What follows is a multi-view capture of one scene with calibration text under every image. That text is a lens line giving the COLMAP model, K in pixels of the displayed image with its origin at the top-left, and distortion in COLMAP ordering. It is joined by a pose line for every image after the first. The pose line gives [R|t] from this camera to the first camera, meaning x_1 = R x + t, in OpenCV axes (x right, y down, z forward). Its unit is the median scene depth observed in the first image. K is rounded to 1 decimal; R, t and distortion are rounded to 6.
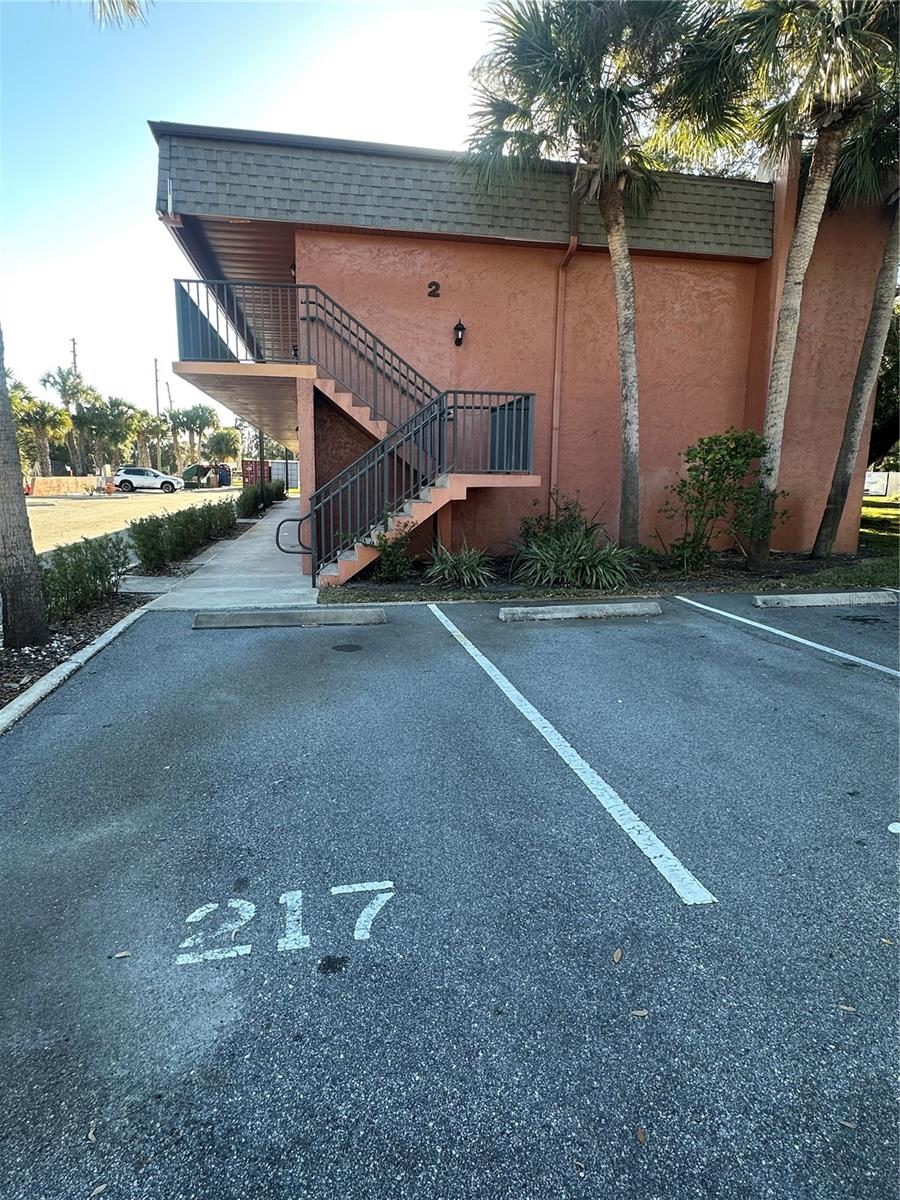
lens RADIAL K [[677.8, 0, 449.7], [0, 677.8, 596.8], [0, 0, 1]] dist [-0.006918, 0.002425]
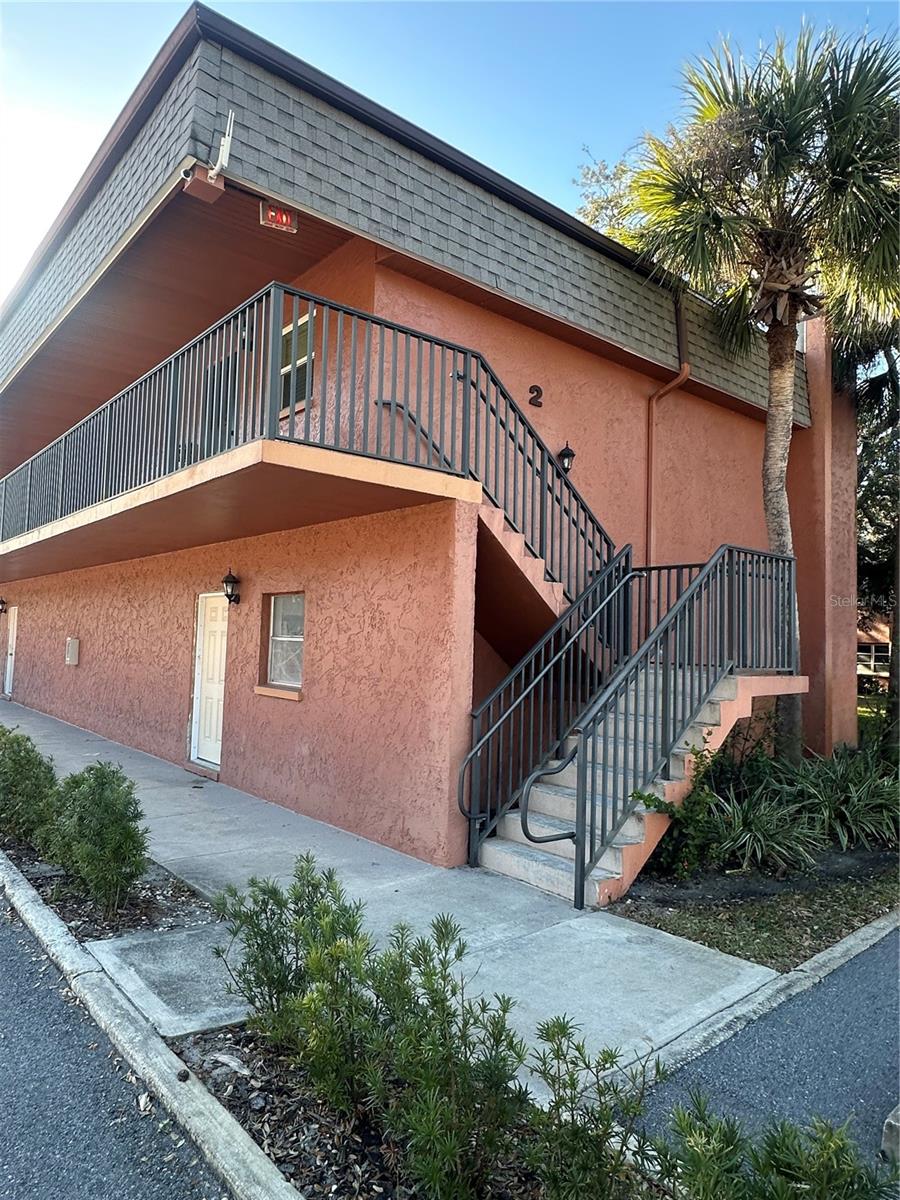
lens RADIAL K [[769.0, 0, 450.5], [0, 769.0, 597.0], [0, 0, 1]] dist [-0.006240, -0.000911]
pose [[0.868013, 0.043477, 0.494634, -0.521436], [0.066775, 0.976889, -0.203048, -0.115710], [-0.492030, 0.209277, 0.845050, 0.475038]]
